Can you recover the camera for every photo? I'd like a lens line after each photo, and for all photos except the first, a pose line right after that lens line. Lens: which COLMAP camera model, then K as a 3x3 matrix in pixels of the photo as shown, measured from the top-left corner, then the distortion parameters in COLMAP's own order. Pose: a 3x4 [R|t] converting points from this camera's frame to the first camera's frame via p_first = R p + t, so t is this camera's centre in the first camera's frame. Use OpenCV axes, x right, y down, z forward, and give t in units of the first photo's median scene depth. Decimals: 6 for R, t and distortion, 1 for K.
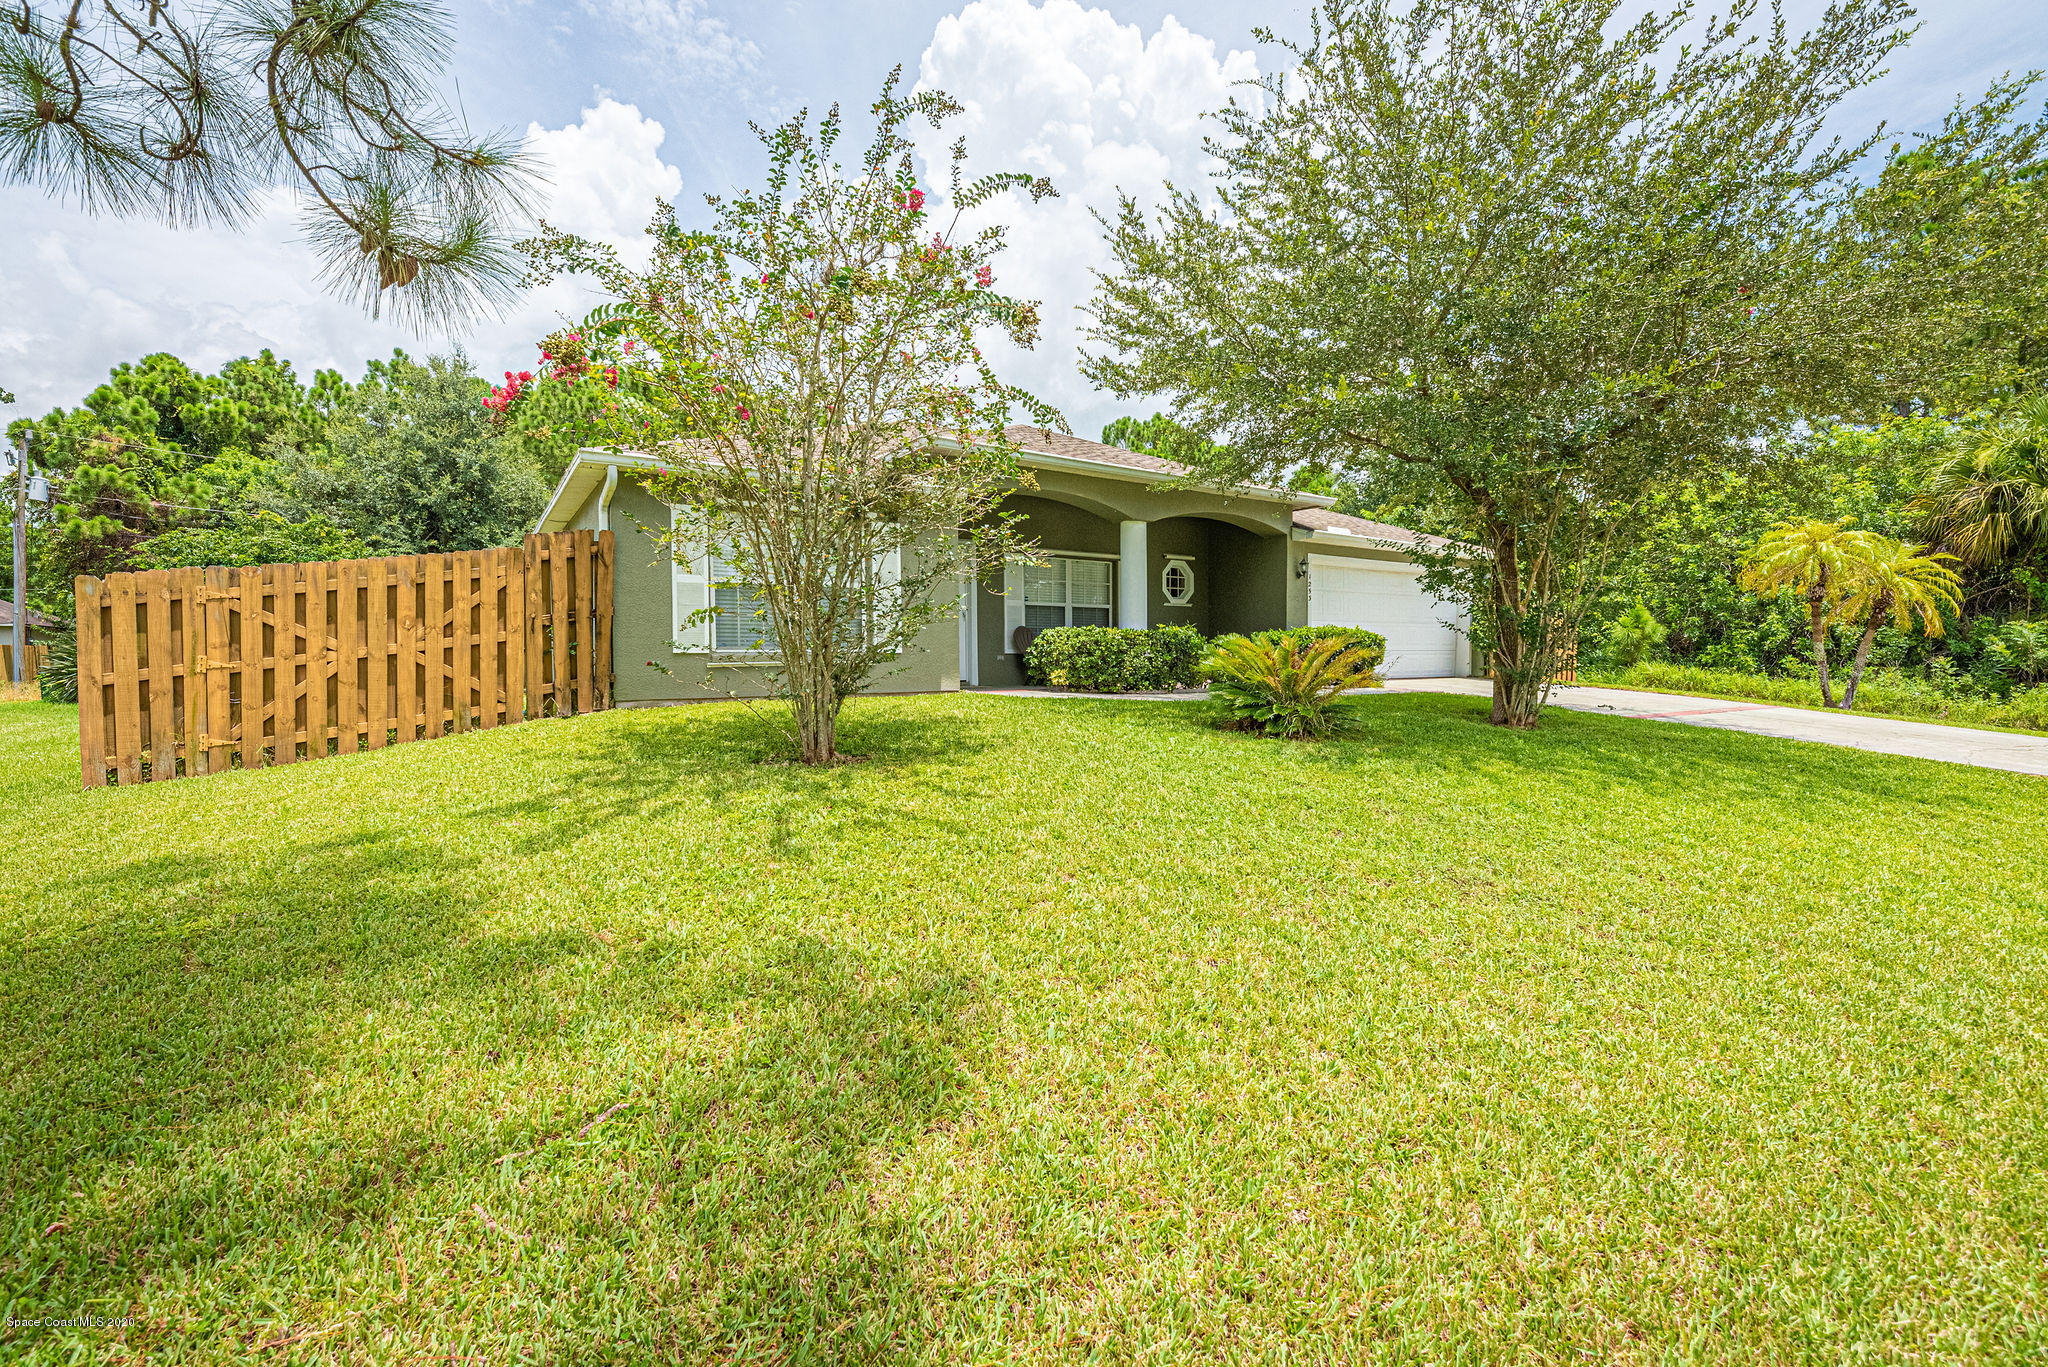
lens RADIAL K [[866.6, 0, 1024.0], [0, 866.6, 683.5], [0, 0, 1]] dist [0.000607, 0.000314]
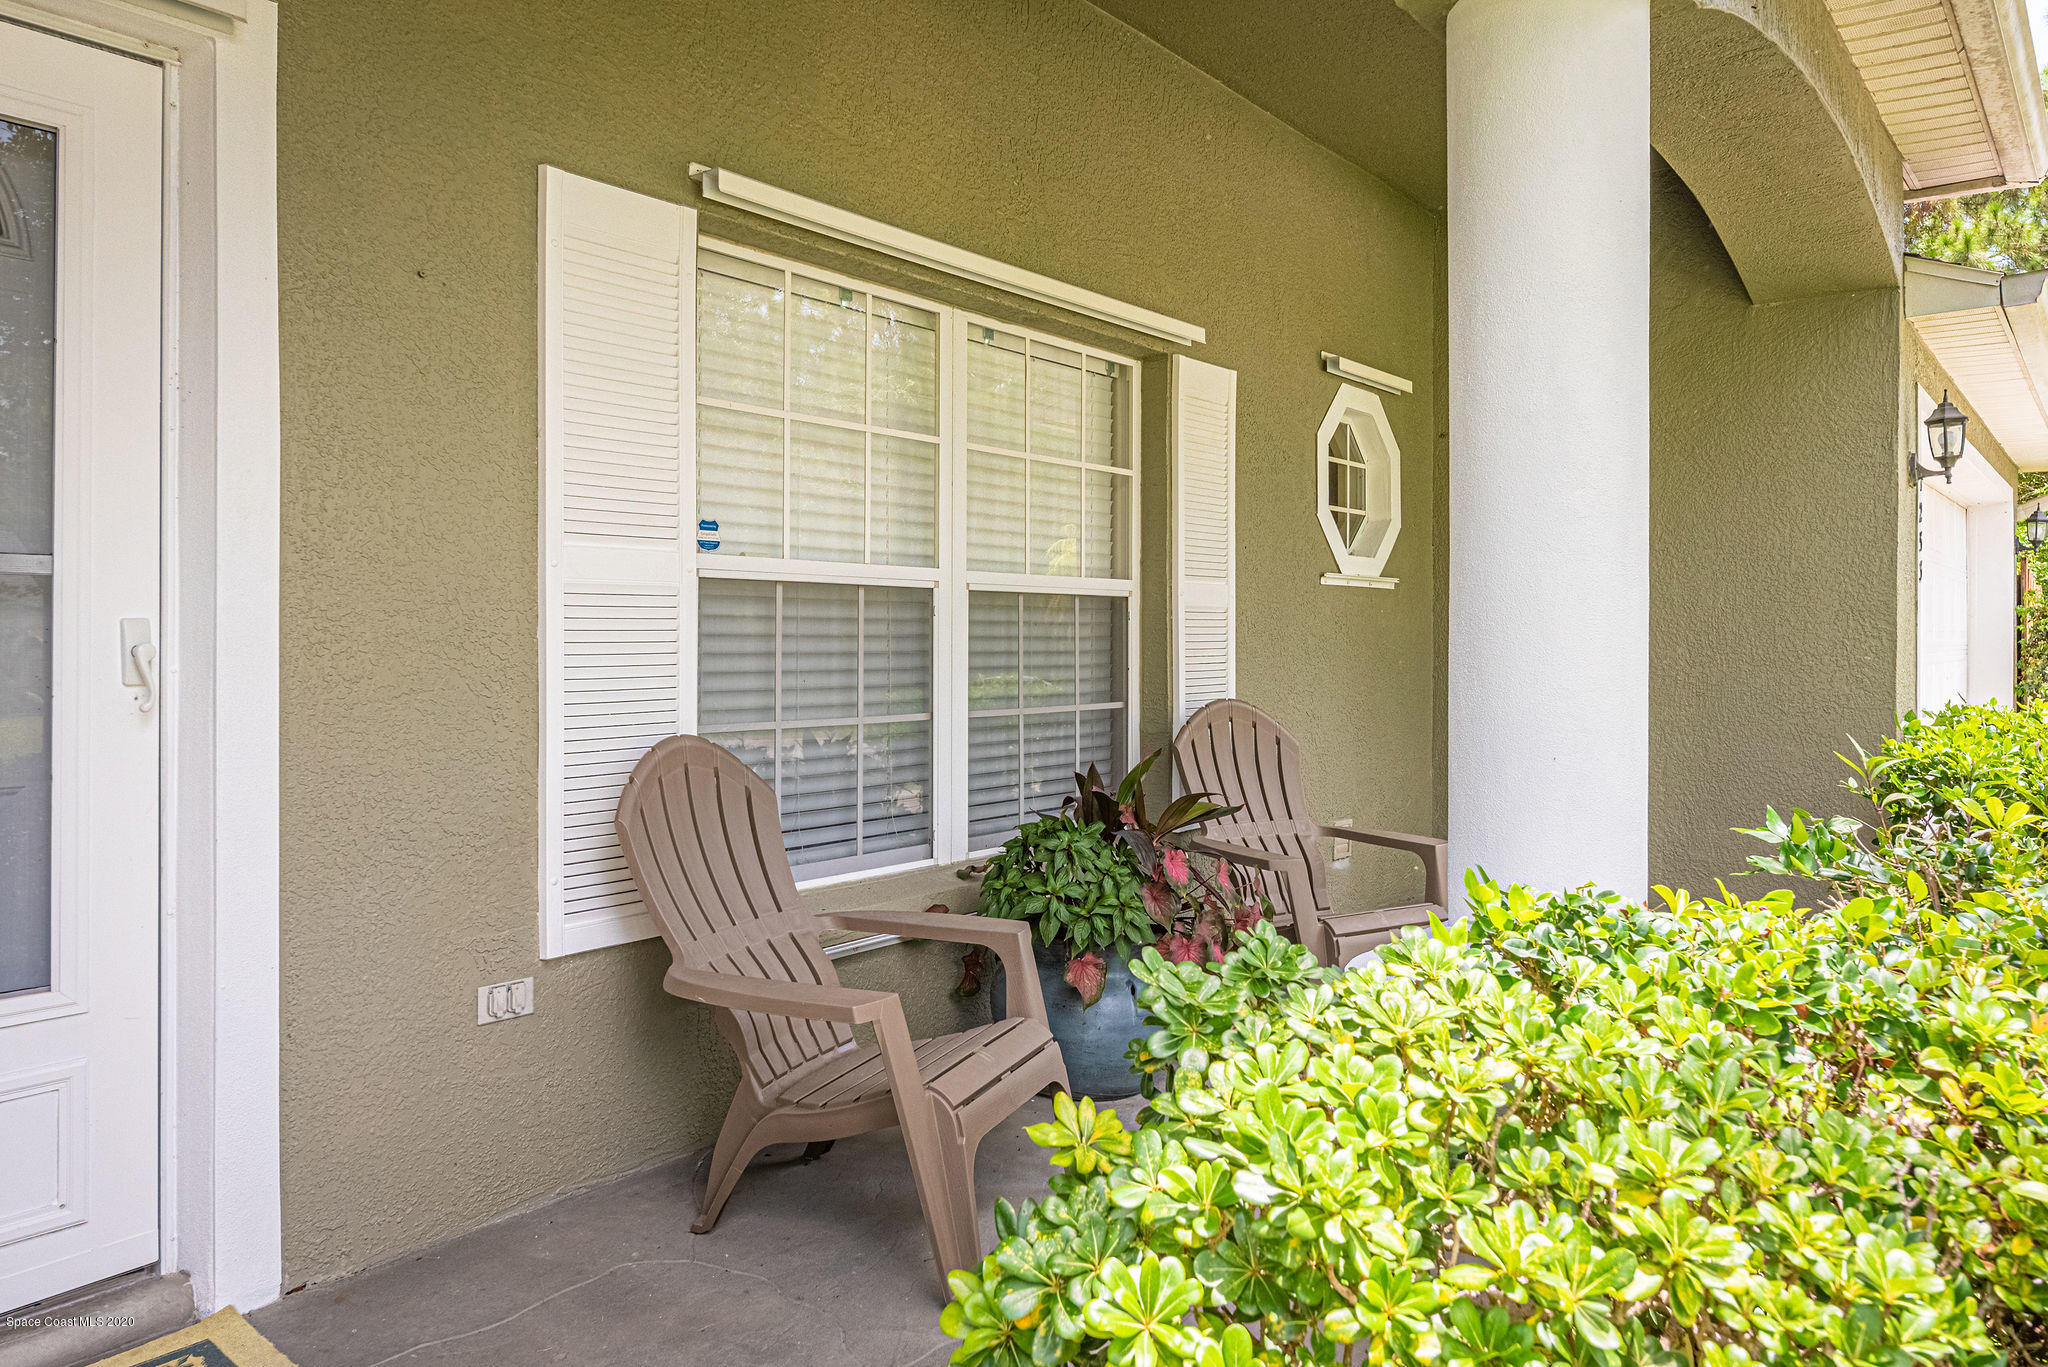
lens RADIAL K [[1392.3, 0, 1059.7], [0, 1392.3, 619.9], [0, 0, 1]] dist [-0.001479, -0.001100]
pose [[0.947606, 0.015621, 0.319058, -0.015854], [-0.004357, 0.999343, -0.035986, -0.077892], [-0.319411, 0.032711, 0.947052, 0.786605]]
